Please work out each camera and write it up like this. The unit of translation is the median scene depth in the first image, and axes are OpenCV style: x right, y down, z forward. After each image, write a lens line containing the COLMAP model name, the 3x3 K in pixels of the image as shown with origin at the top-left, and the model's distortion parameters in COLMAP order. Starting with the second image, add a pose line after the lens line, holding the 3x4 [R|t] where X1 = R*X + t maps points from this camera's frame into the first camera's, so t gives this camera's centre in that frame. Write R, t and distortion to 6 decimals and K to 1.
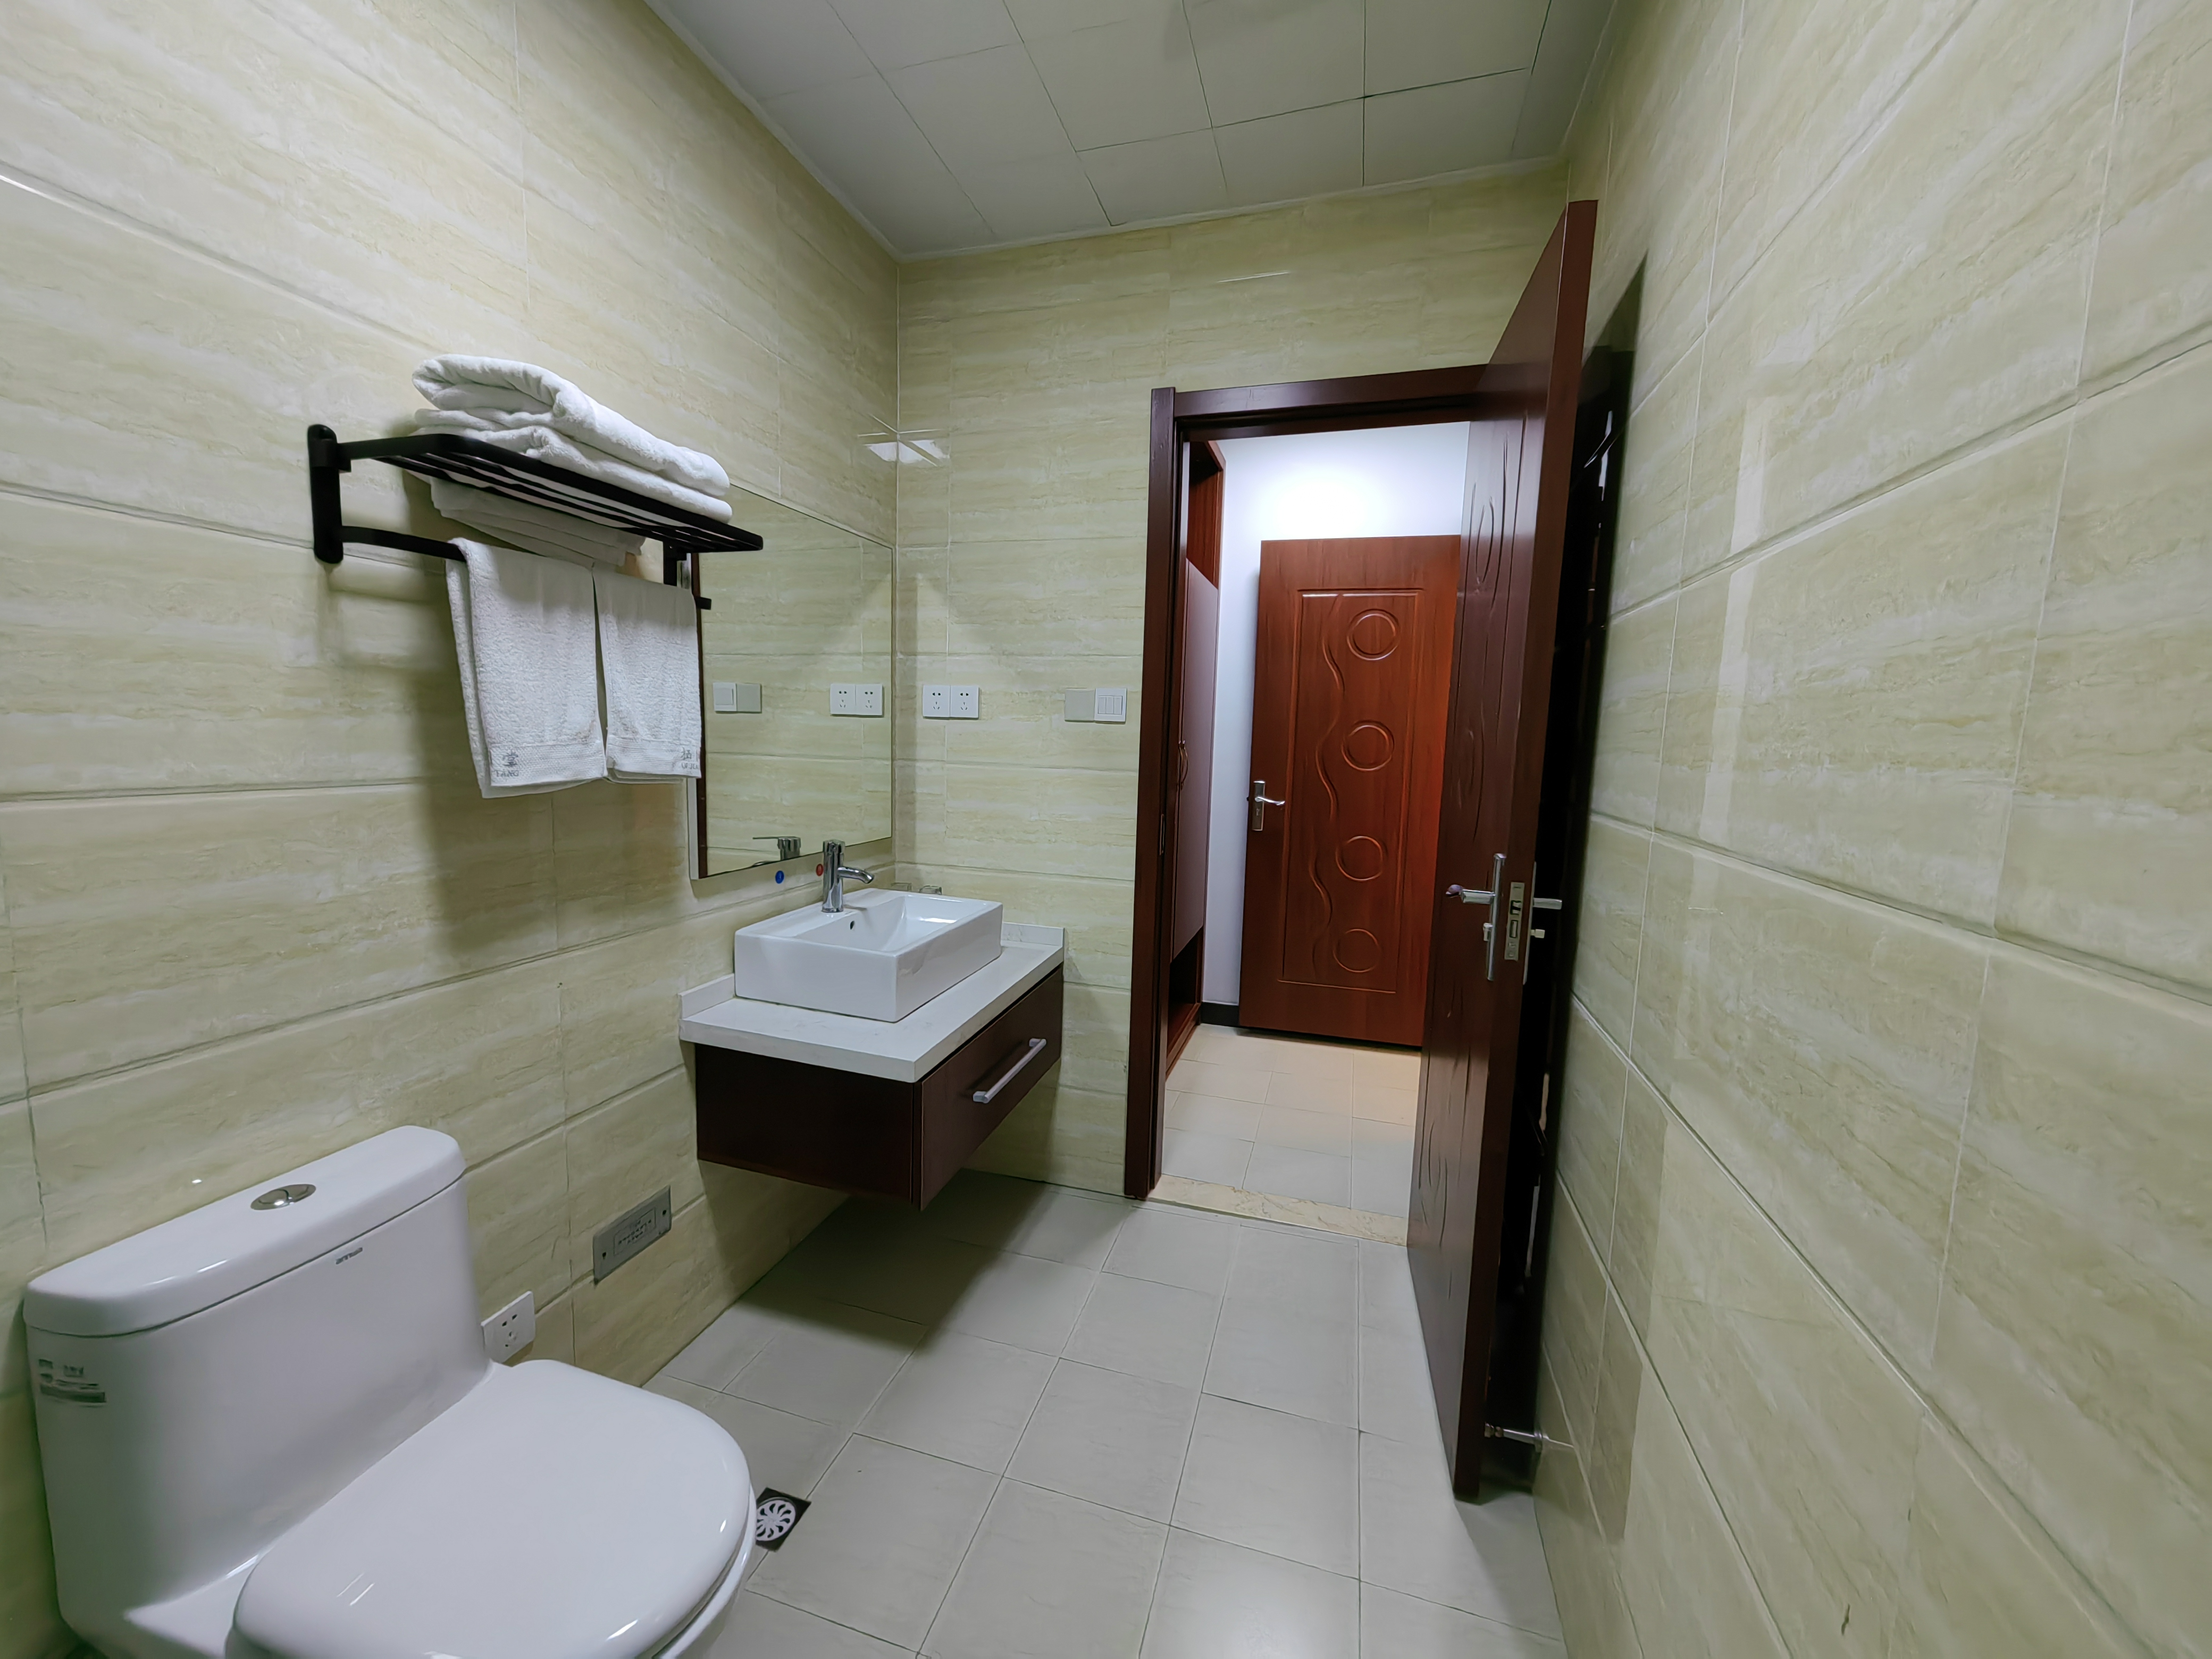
lens RADIAL K [[845.4, 0, 1097.3], [0, 845.4, 825.4], [0, 0, 1]] dist [0.010840, -0.001159]
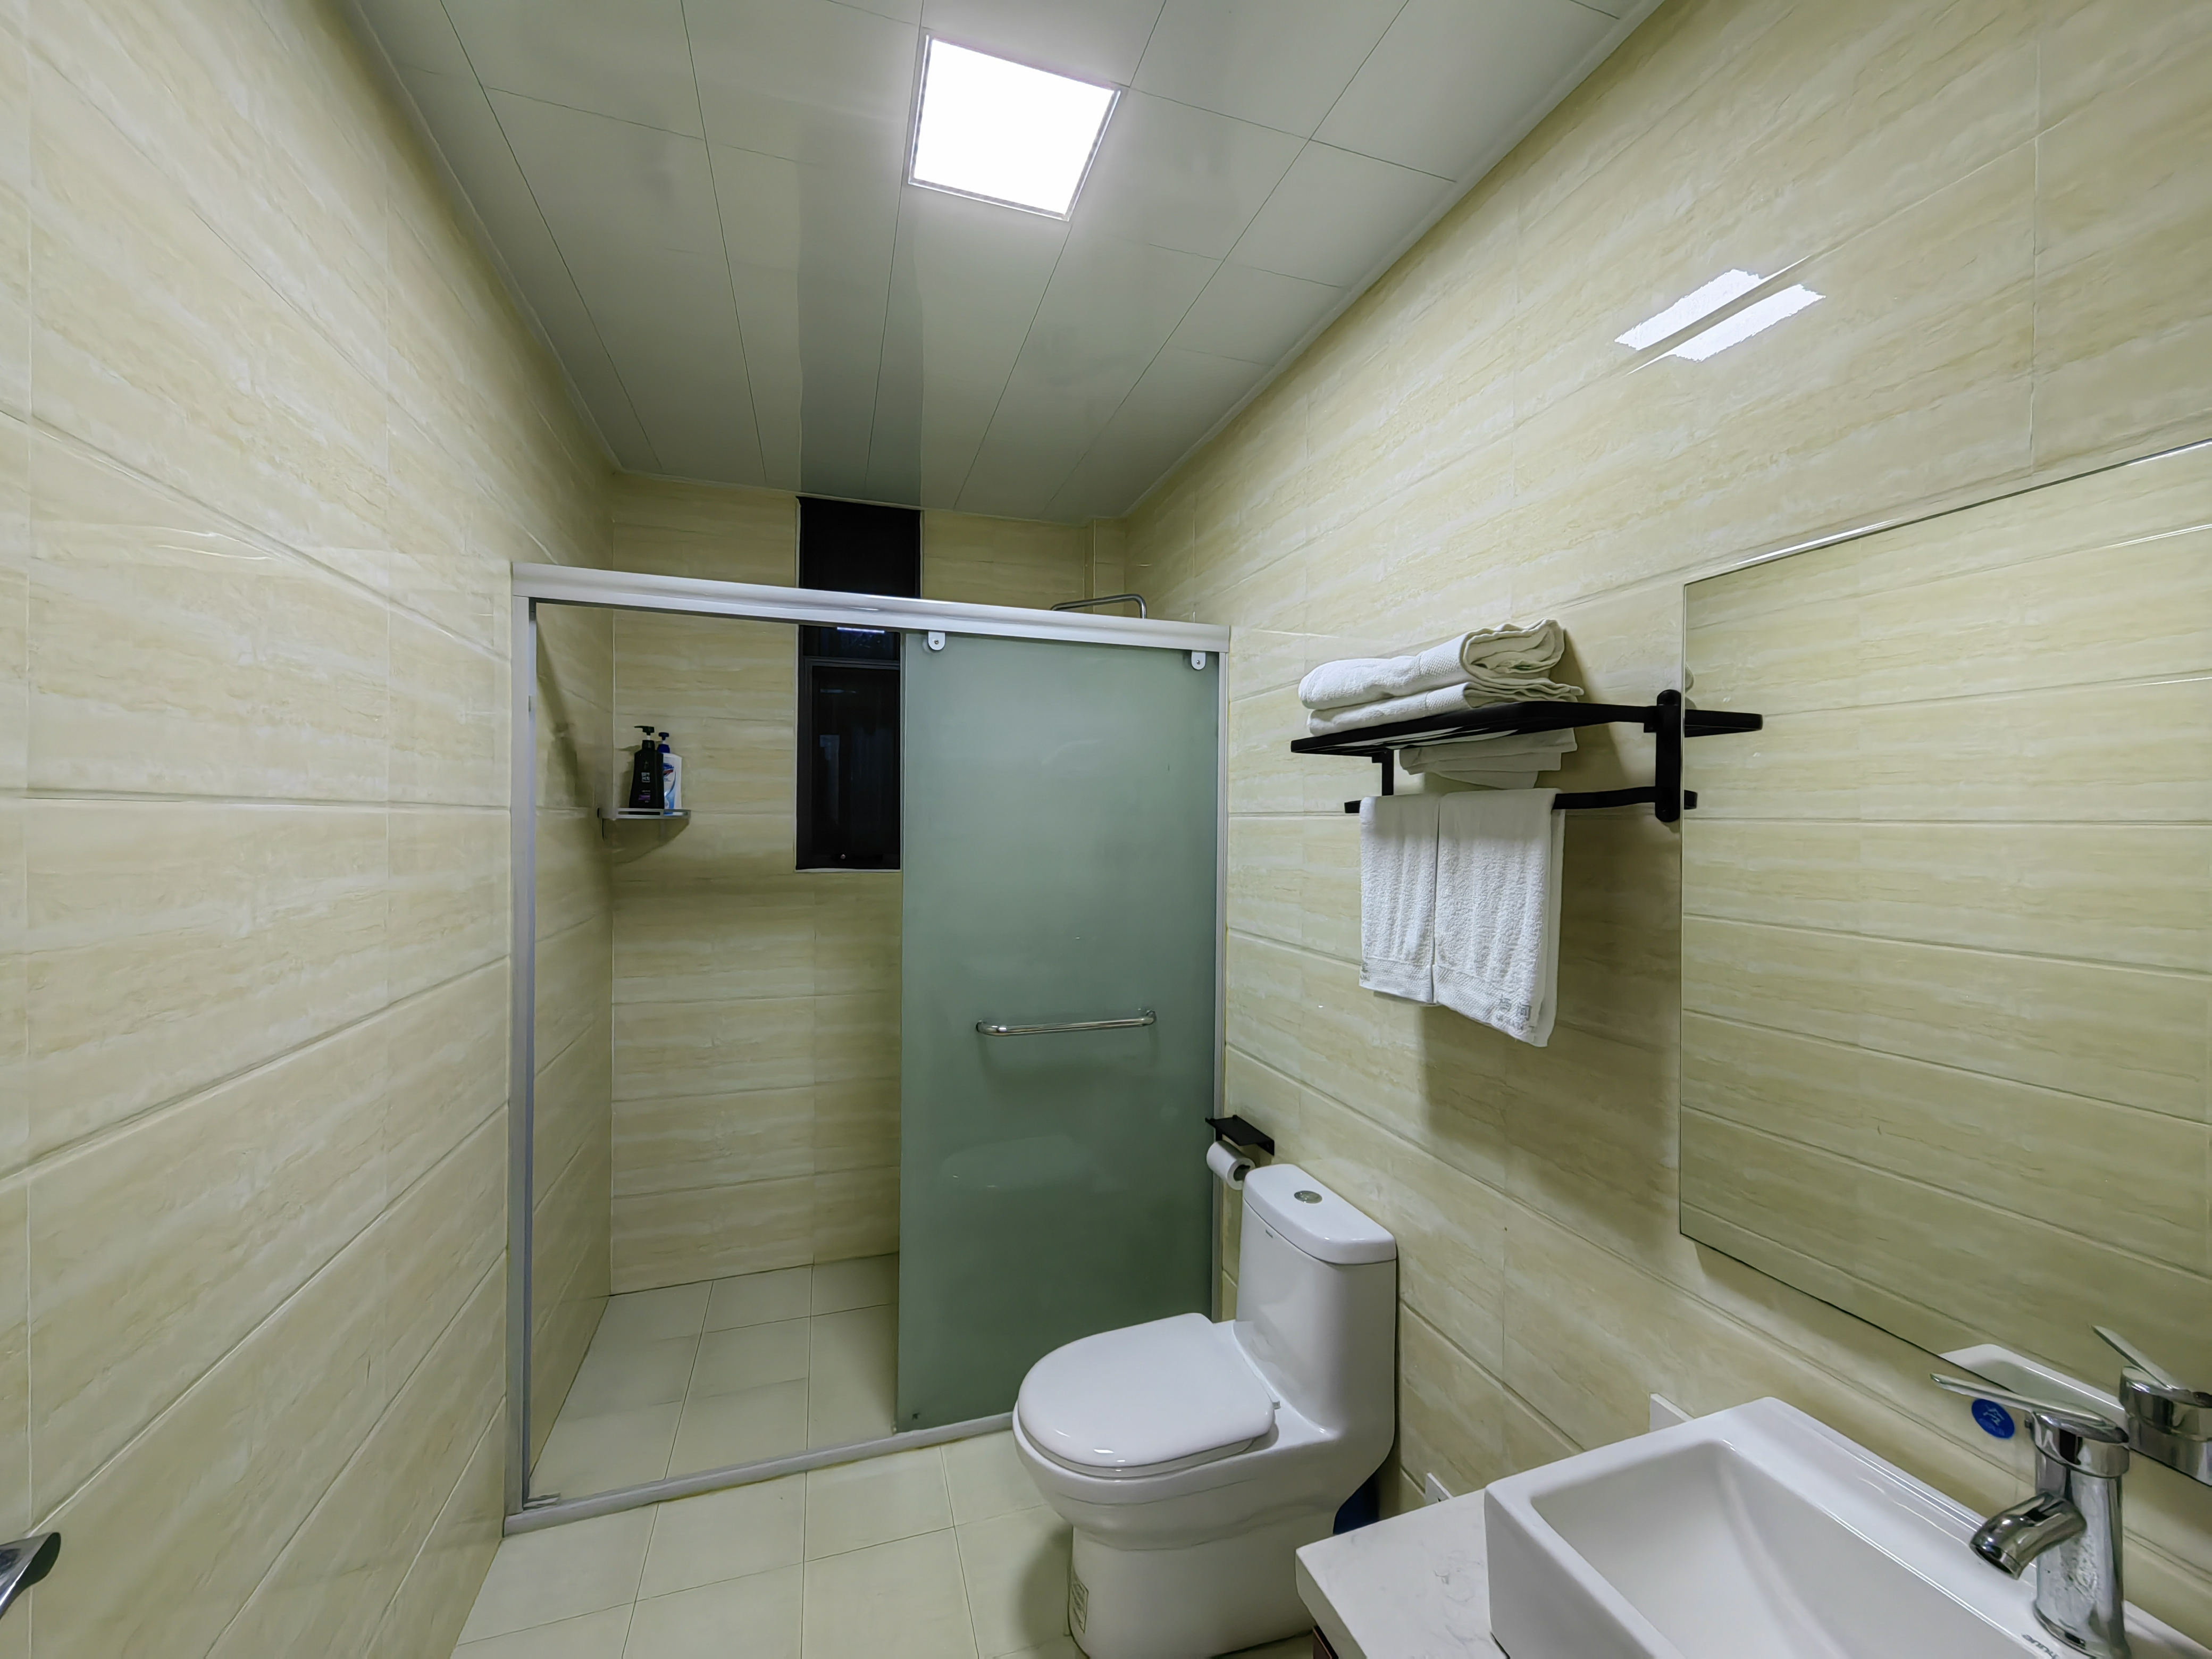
lens RADIAL K [[845.4, 0, 1095.3], [0, 845.4, 826.7], [0, 0, 1]] dist [0.010840, -0.001159]
pose [[-0.819677, -0.033137, -0.571866, 0.276993], [-0.094790, 0.992408, 0.078360, -0.279012], [0.564928, 0.118437, -0.816596, 1.455001]]
